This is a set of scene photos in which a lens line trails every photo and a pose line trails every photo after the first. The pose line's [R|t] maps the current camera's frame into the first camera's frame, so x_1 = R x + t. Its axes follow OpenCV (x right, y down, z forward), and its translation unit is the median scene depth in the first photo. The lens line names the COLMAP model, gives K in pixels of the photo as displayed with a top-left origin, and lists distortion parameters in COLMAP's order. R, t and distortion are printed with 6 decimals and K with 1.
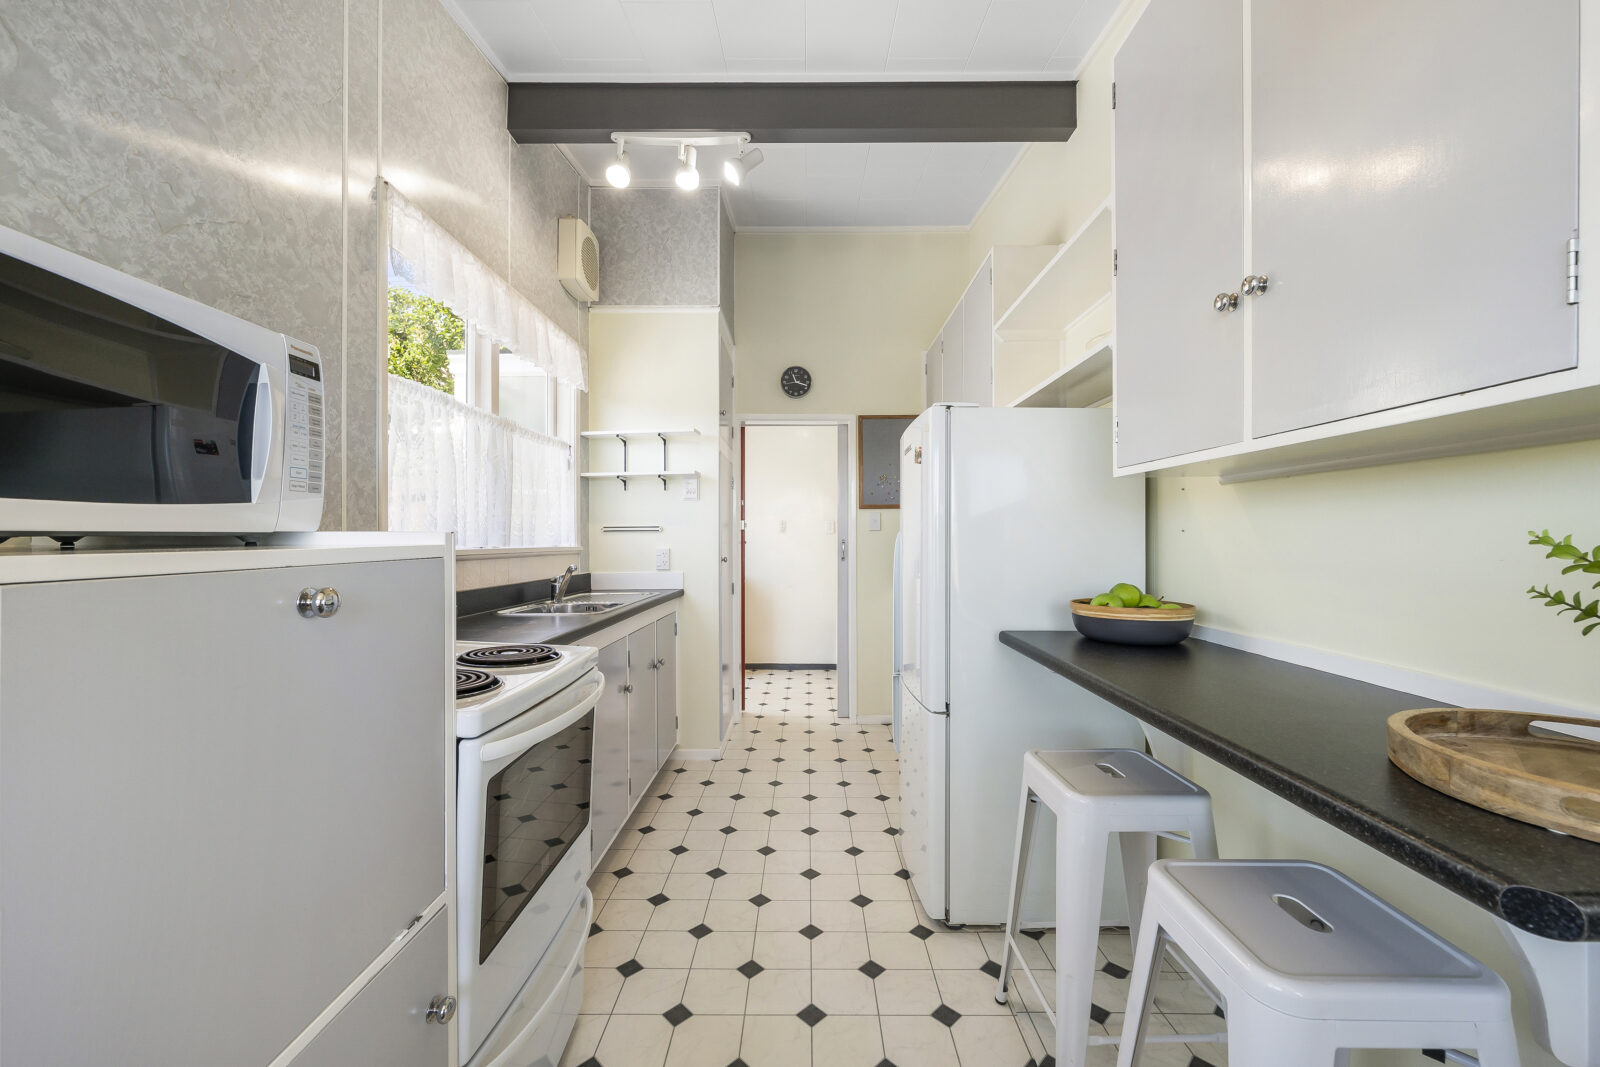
lens RADIAL K [[634.3, 0, 801.4], [0, 634.3, 530.3], [0, 0, 1]] dist [0.003392, 0.000607]
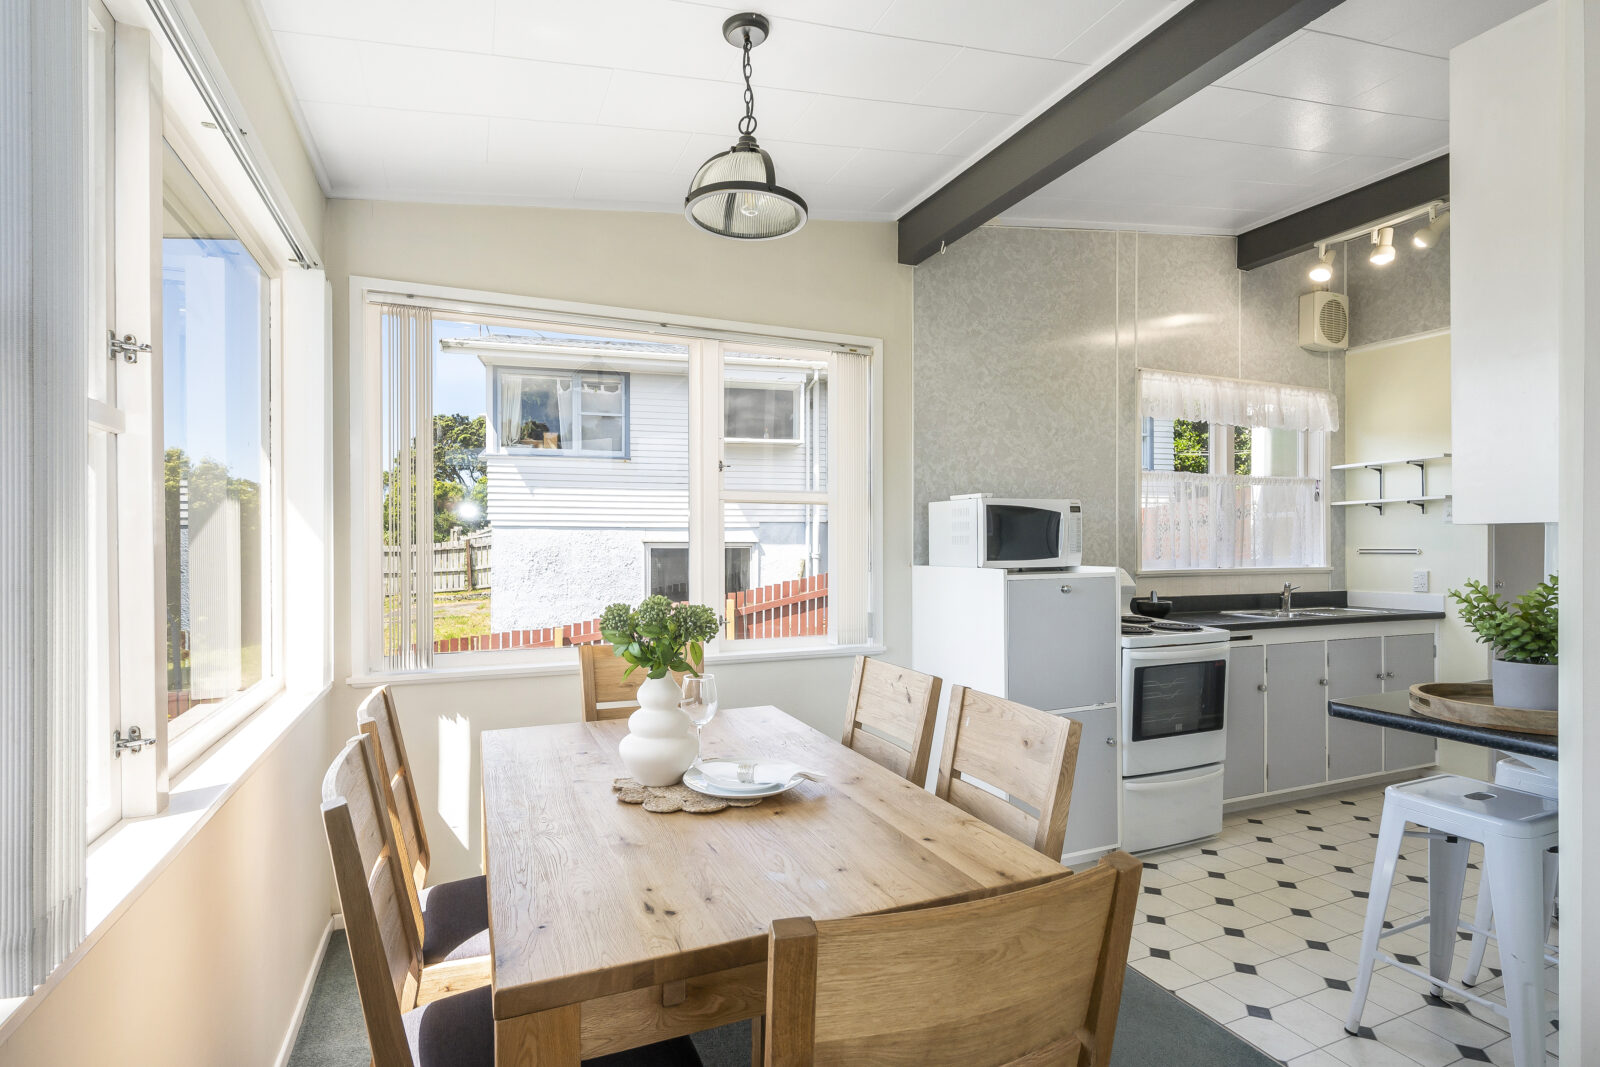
lens RADIAL K [[783.5, 0, 798.2], [0, 783.5, 534.8], [0, 0, 1]] dist [-0.002014, -0.000194]
pose [[0.397905, -0.002994, -0.917422, 0.708135], [0.011712, 0.999930, 0.001816, -0.058343], [0.917352, -0.011467, 0.397912, -0.558486]]
